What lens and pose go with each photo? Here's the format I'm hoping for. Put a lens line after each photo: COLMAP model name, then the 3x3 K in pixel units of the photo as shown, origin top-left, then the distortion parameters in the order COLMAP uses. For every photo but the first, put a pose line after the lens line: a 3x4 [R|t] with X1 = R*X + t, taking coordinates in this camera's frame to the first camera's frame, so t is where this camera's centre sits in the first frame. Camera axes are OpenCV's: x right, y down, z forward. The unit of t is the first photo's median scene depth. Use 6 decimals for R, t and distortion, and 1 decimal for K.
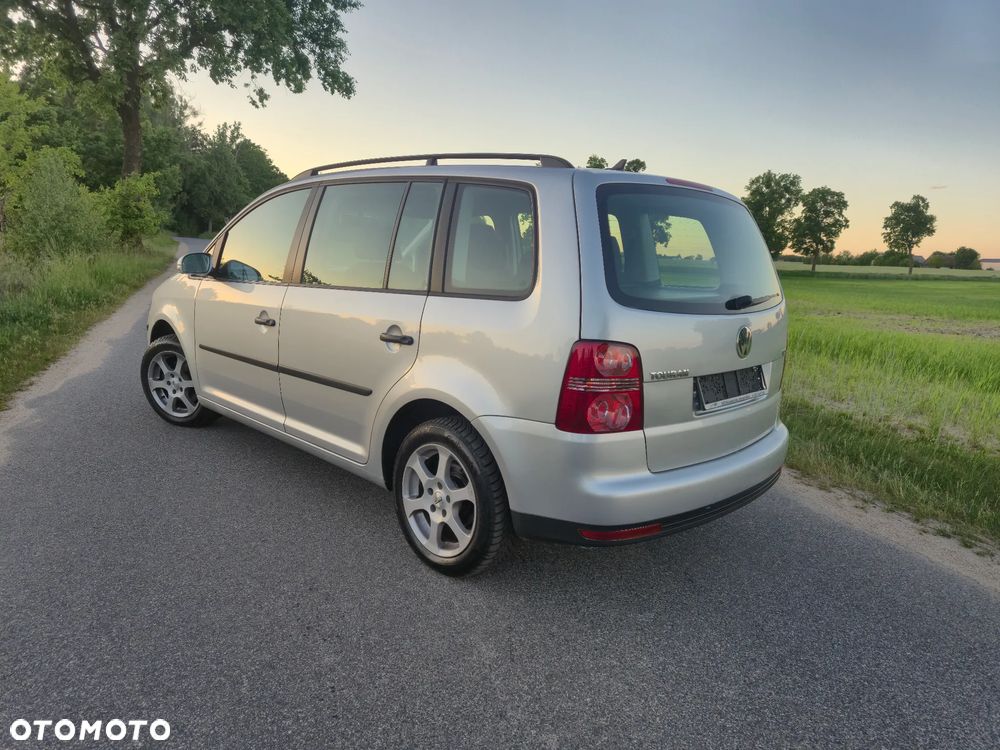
lens RADIAL K [[672.9, 0, 500.5], [0, 672.9, 381.0], [0, 0, 1]] dist [0.068655, -0.063393]
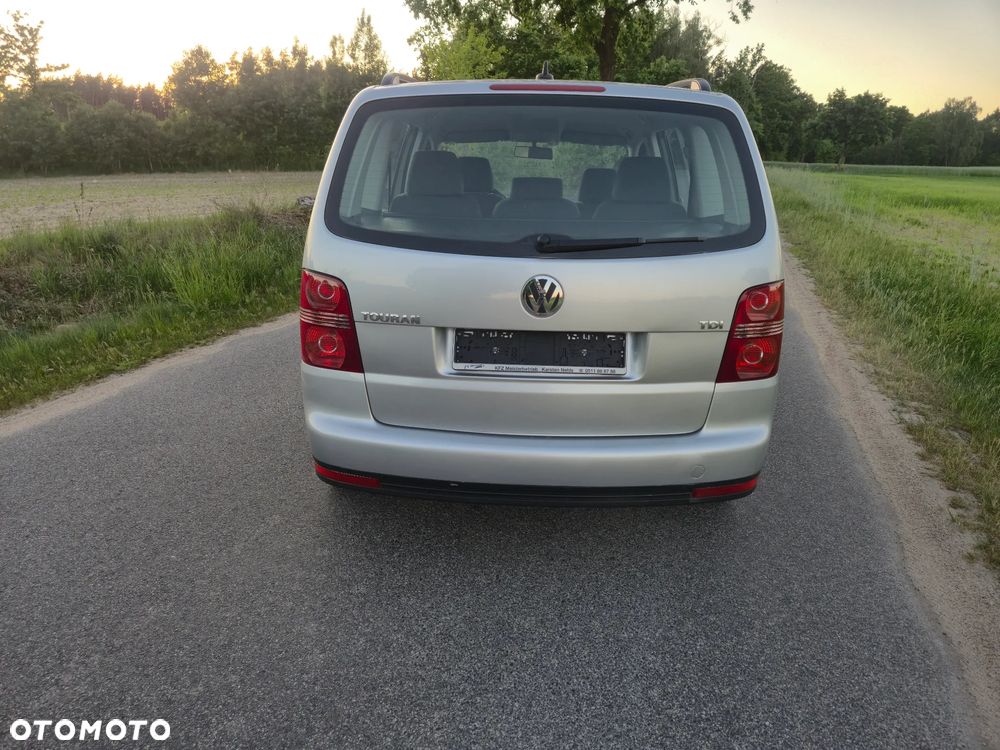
lens RADIAL K [[684.2, 0, 508.5], [0, 684.2, 365.6], [0, 0, 1]] dist [0.066274, -0.059763]
pose [[0.774207, 0.142784, -0.616617, 0.125208], [-0.097542, 0.989500, 0.106658, -0.007522], [0.625371, -0.022430, 0.780005, 0.054344]]
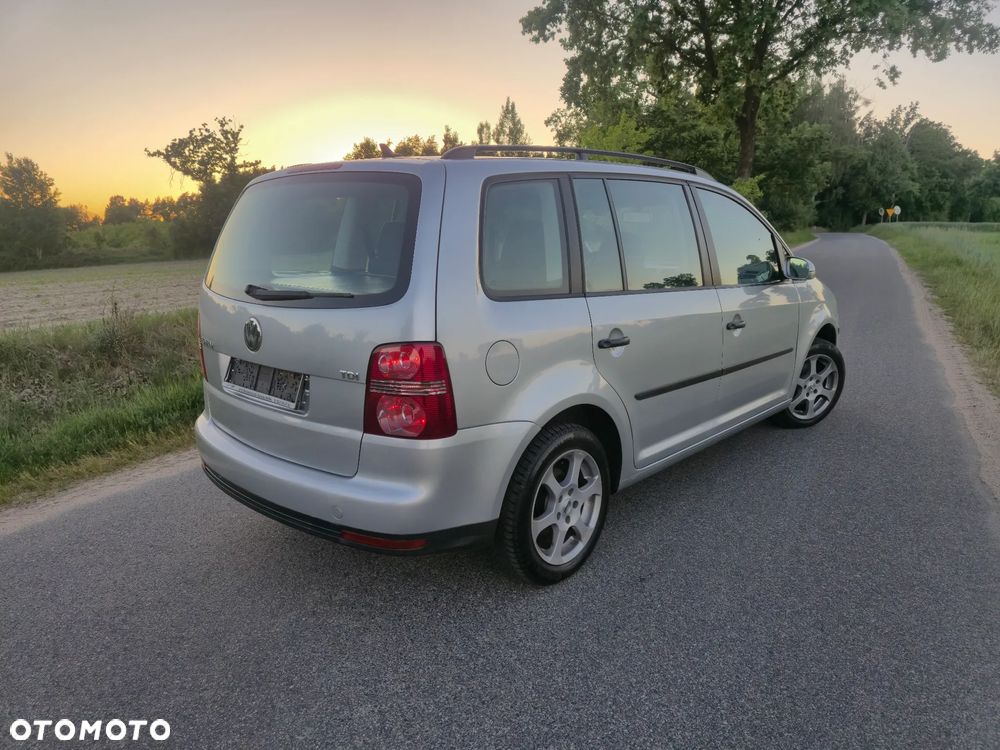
lens RADIAL K [[682.1, 0, 505.3], [0, 682.1, 379.3], [0, 0, 1]] dist [0.075450, -0.070192]
pose [[0.640268, 0.102589, -0.761270, 0.173790], [-0.102027, 0.993619, 0.048091, 0.015780], [0.761346, 0.046879, 0.646649, -0.038988]]
